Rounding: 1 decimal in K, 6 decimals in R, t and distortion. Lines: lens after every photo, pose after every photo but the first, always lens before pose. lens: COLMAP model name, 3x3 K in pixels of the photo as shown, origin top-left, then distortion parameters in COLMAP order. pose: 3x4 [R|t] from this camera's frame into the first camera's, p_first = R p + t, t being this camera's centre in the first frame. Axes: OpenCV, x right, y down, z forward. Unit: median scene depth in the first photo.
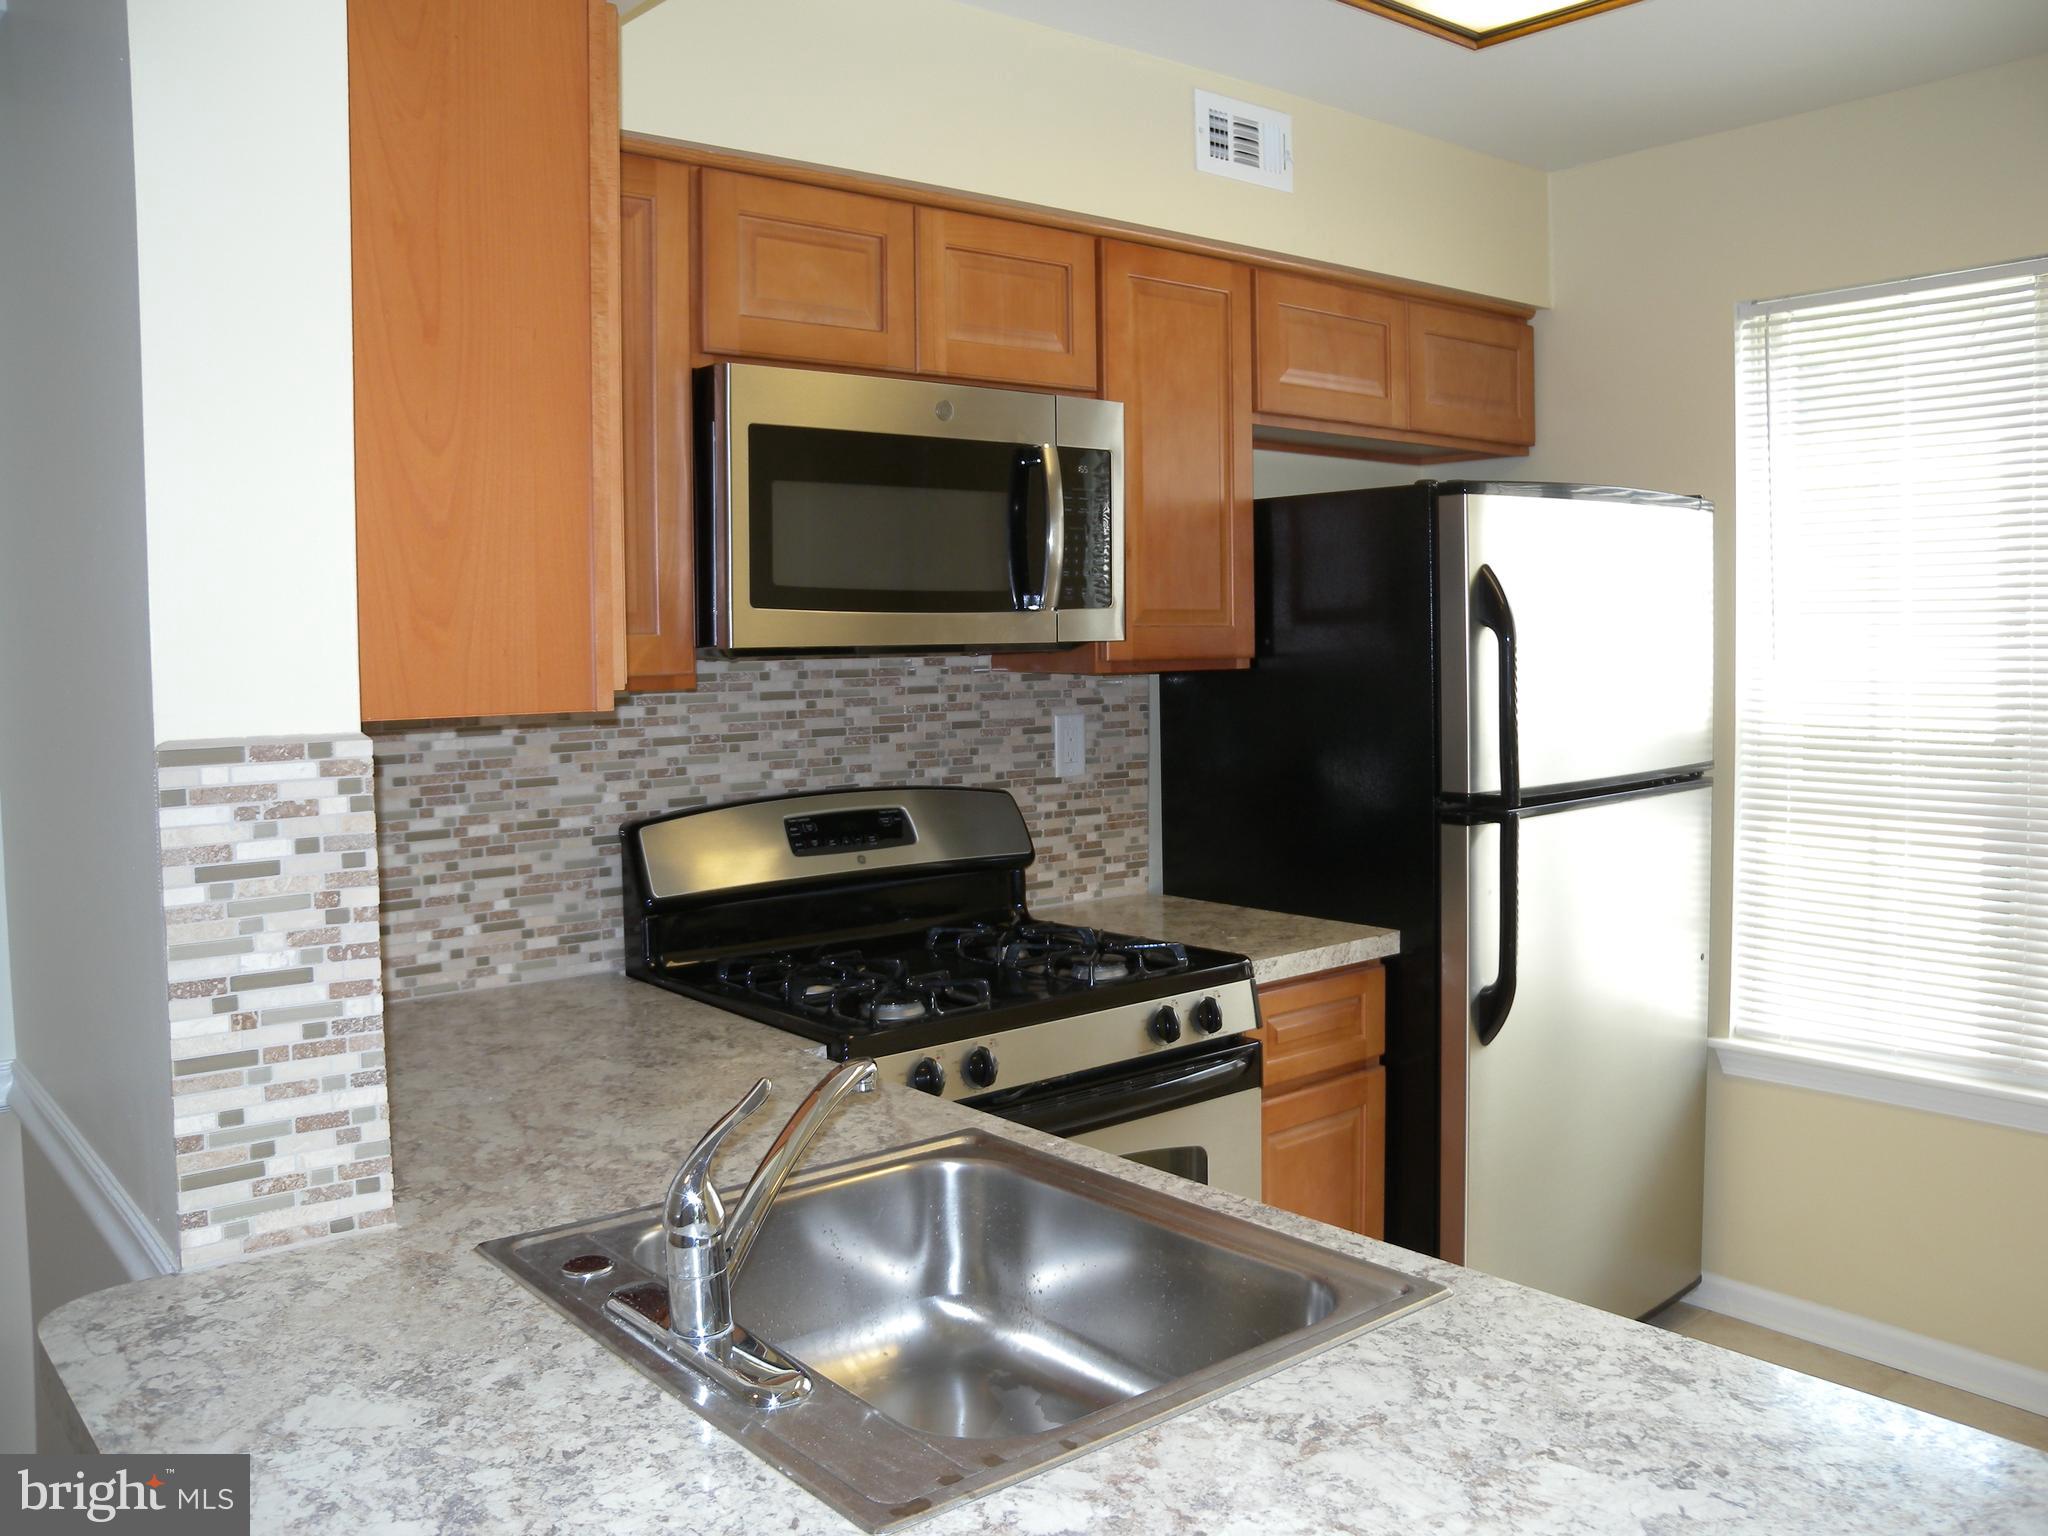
lens RADIAL K [[1702.7, 0, 1053.7], [0, 1702.7, 745.2], [0, 0, 1]] dist [-0.186363, 0.178263]
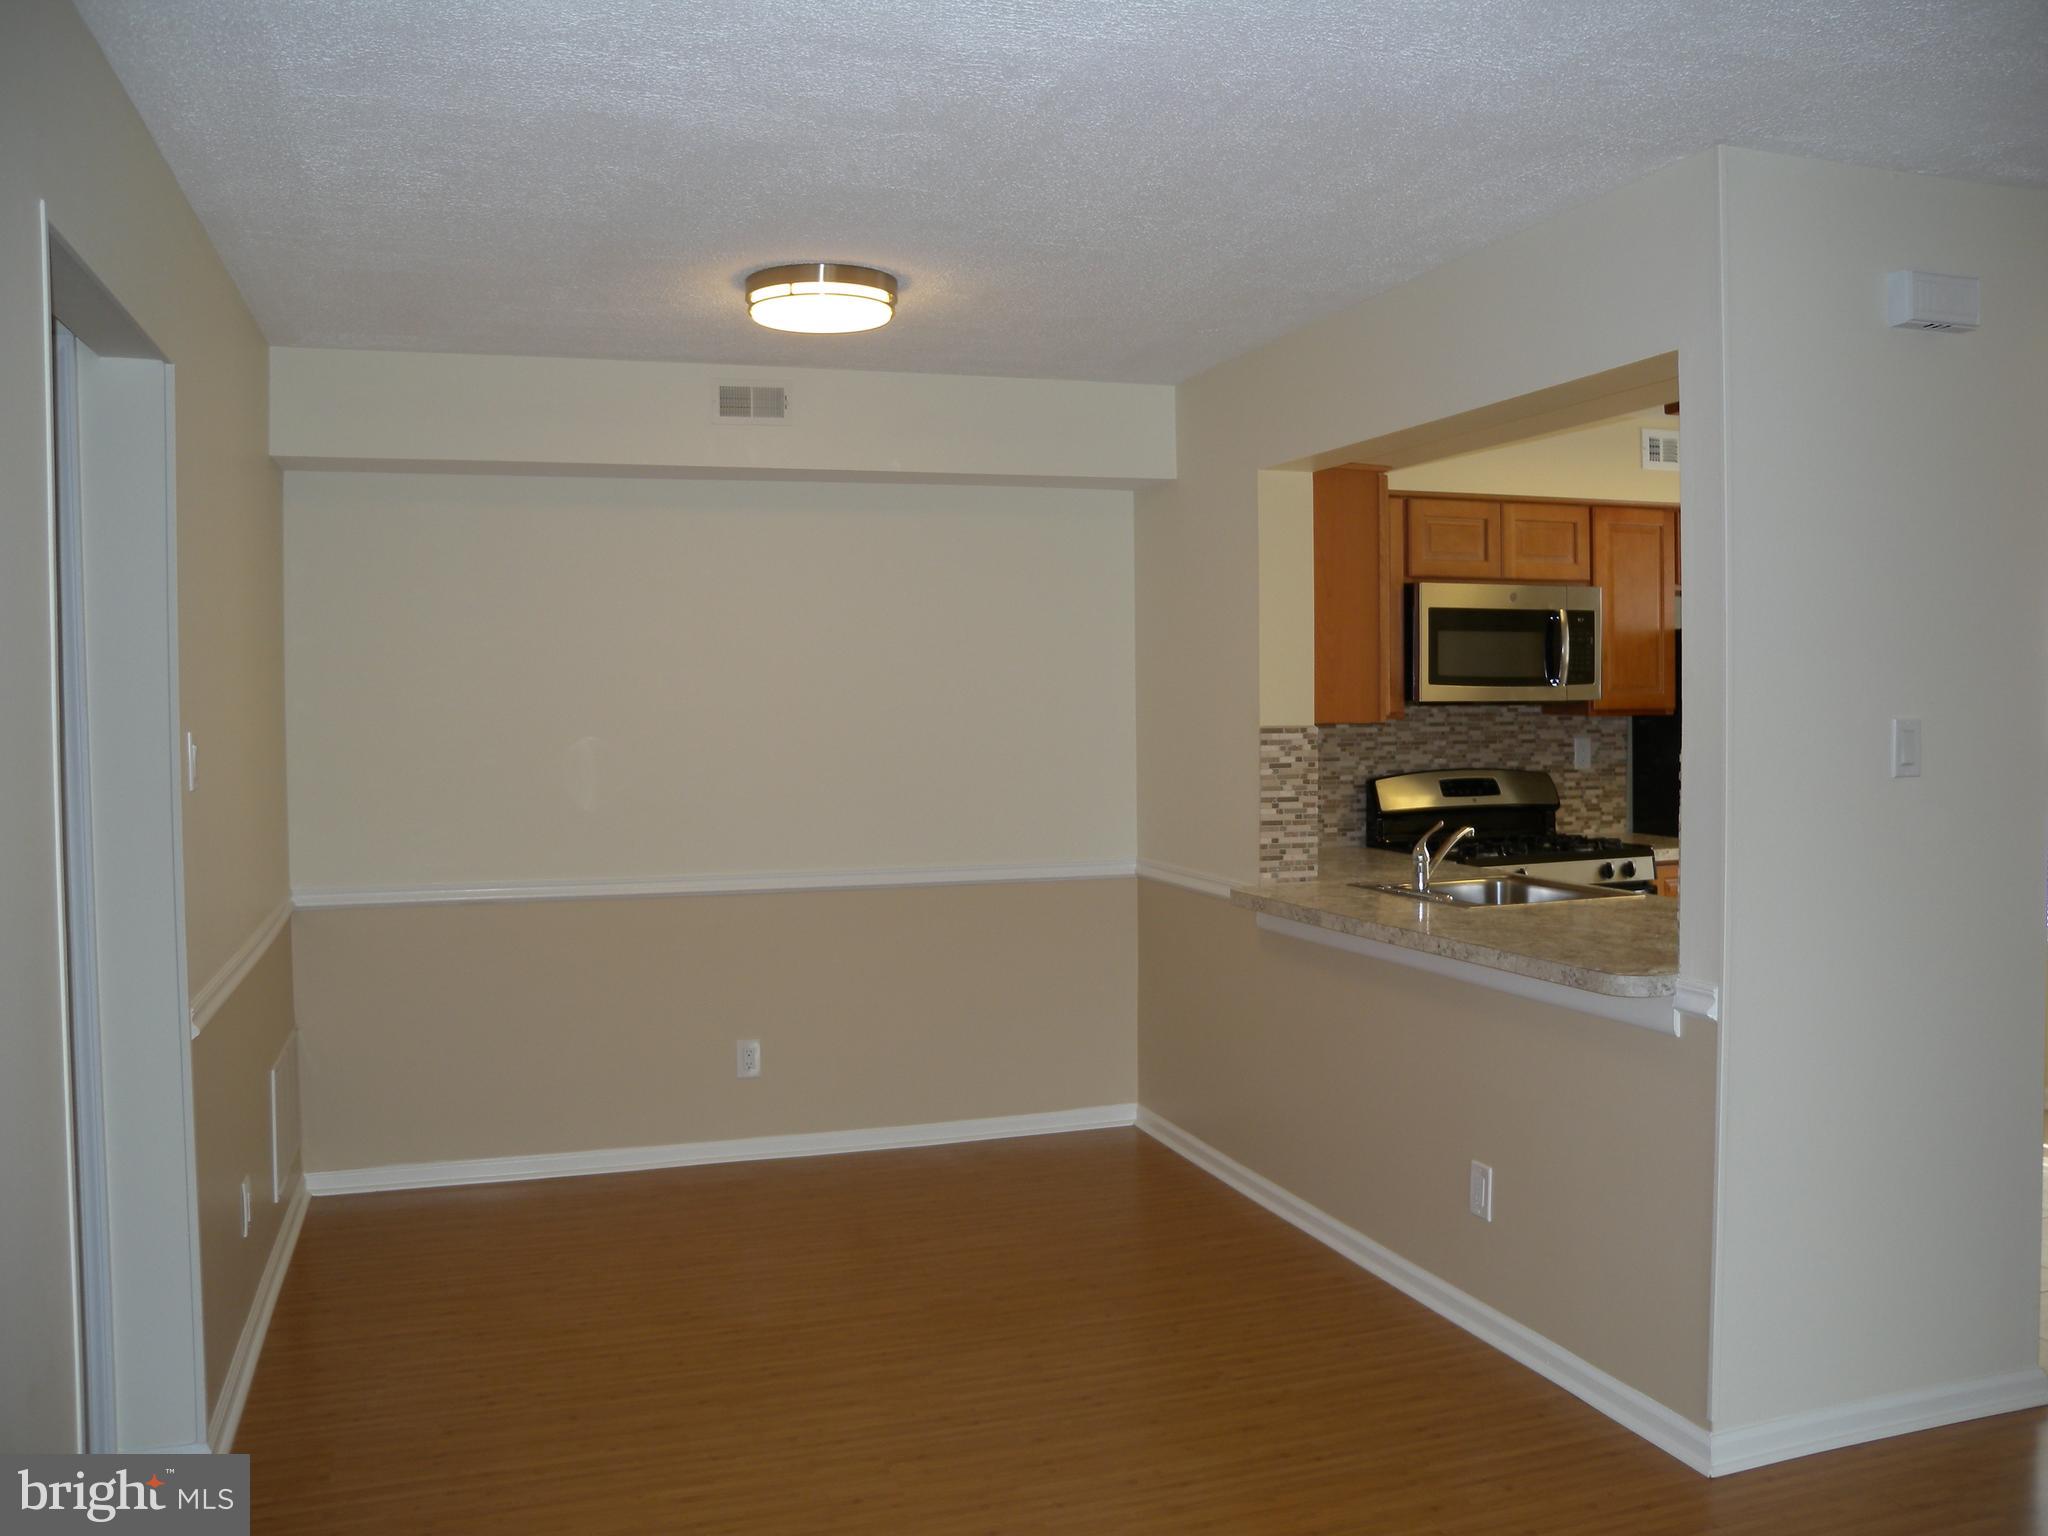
lens RADIAL K [[1702.7, 0, 1060.2], [0, 1702.7, 761.2], [0, 0, 1]] dist [-0.186363, 0.178263]
pose [[0.934921, 0.017002, -0.354448, 0.156774], [-0.025912, 0.999456, -0.020405, 0.077105], [0.353908, 0.028262, 0.934853, -1.223308]]
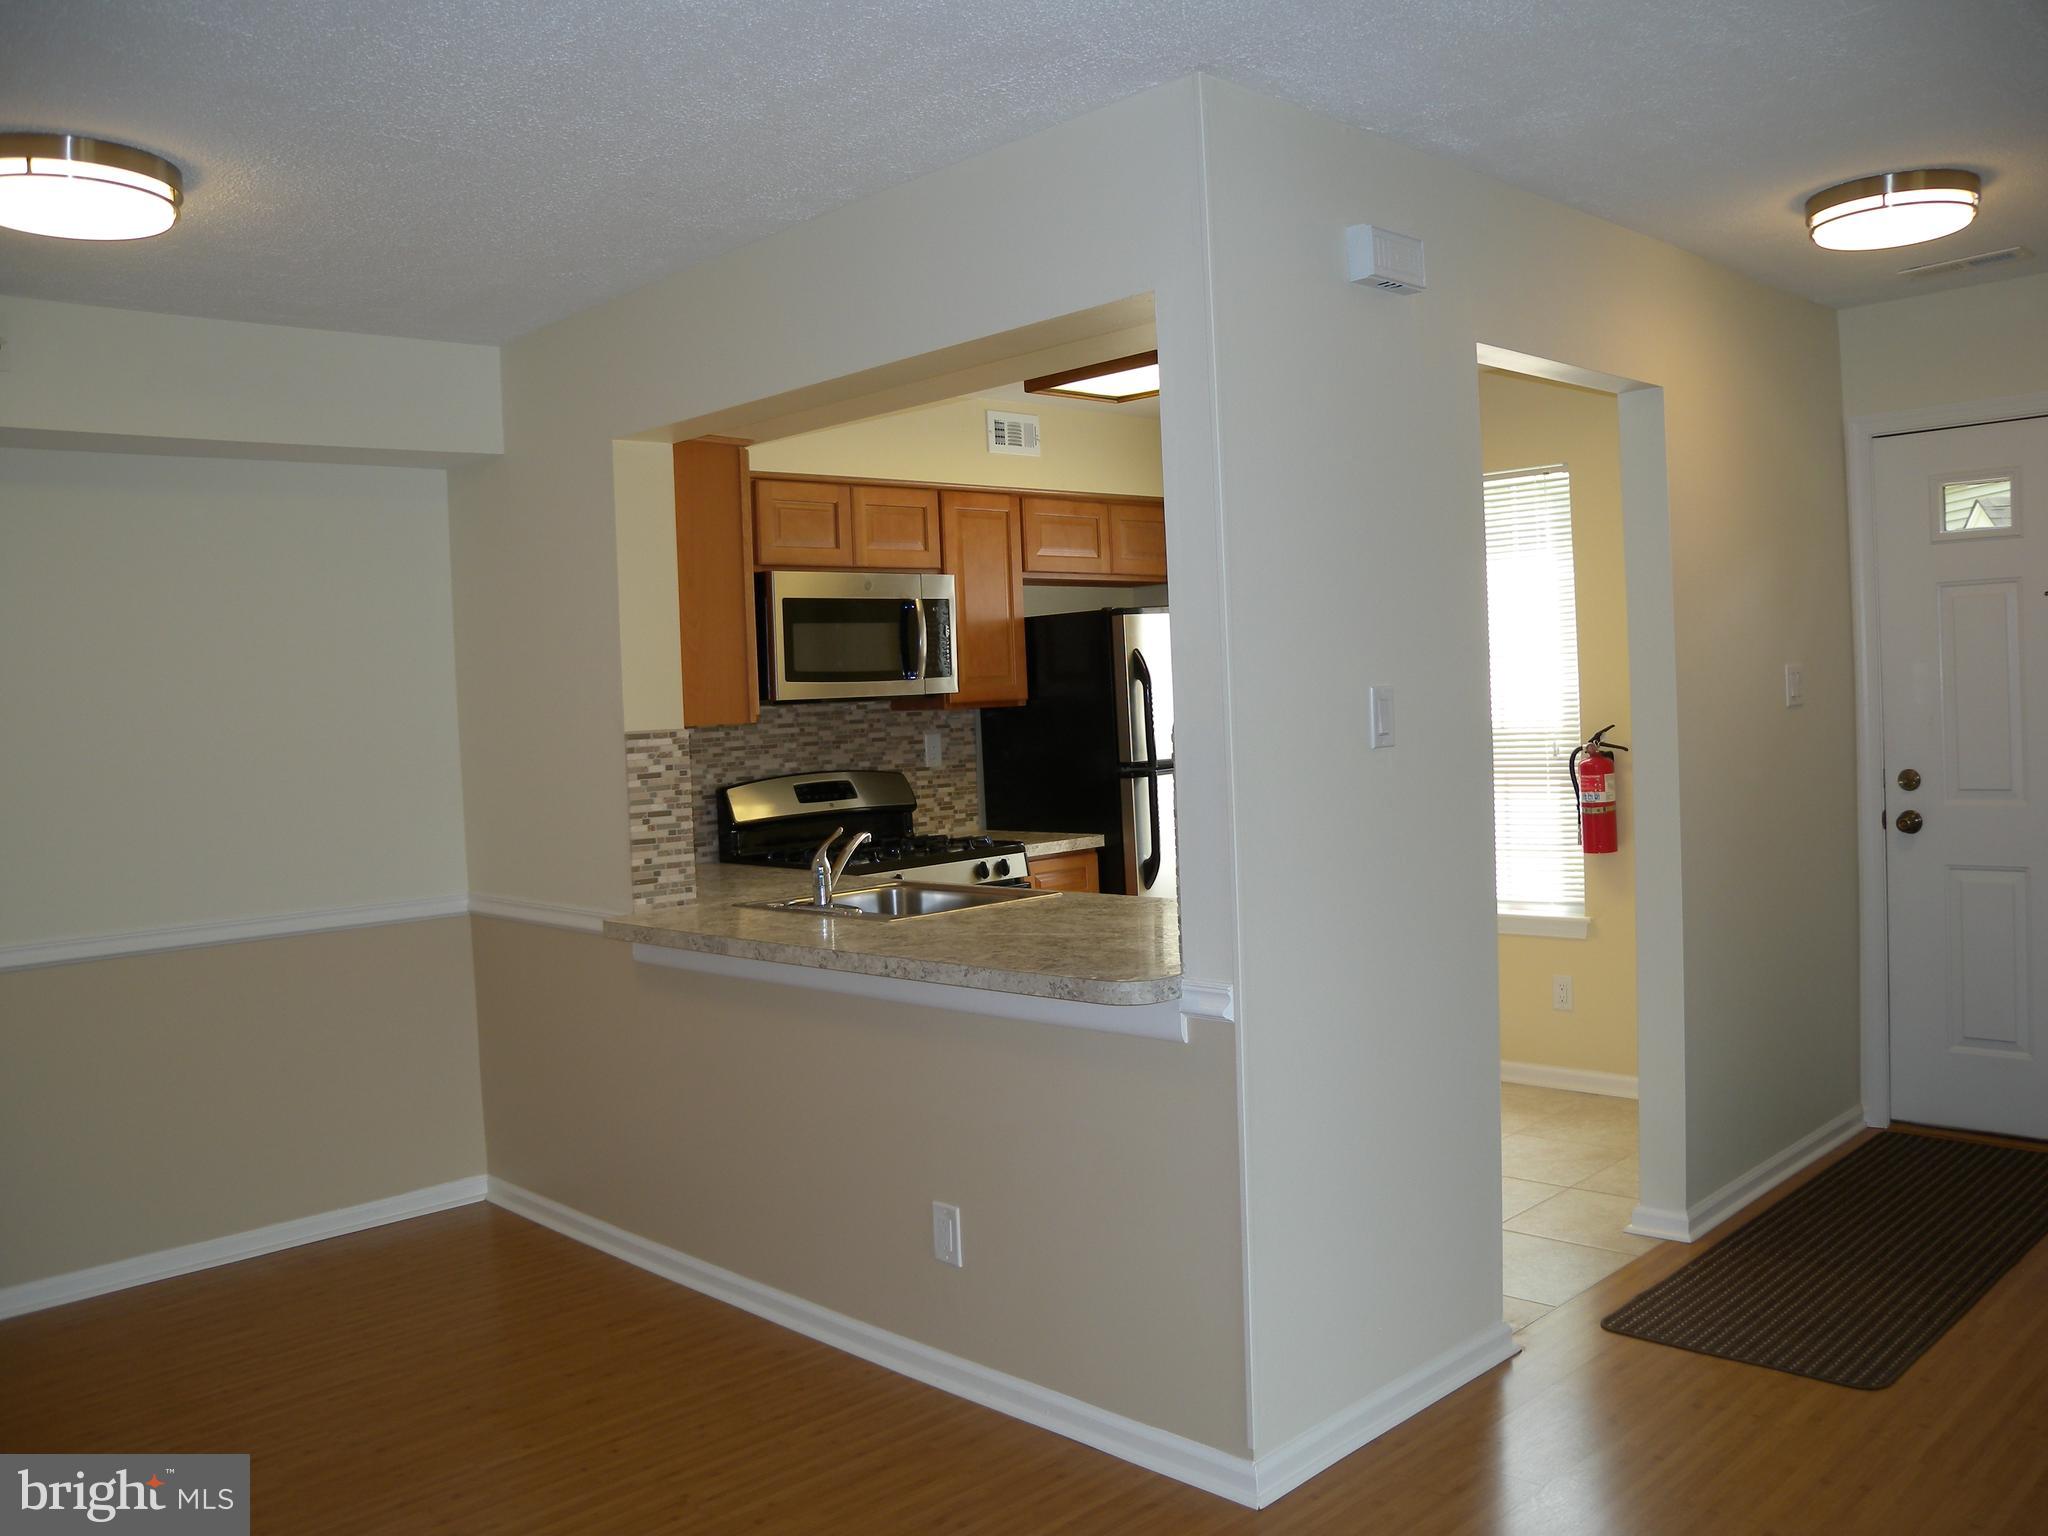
lens RADIAL K [[1702.7, 0, 1065.4], [0, 1702.7, 759.1], [0, 0, 1]] dist [-0.186363, 0.178263]
pose [[0.995736, -0.033465, 0.085962, -0.008517], [0.035977, 0.998965, -0.027847, 0.081114], [-0.084941, 0.030821, 0.995909, -1.058175]]
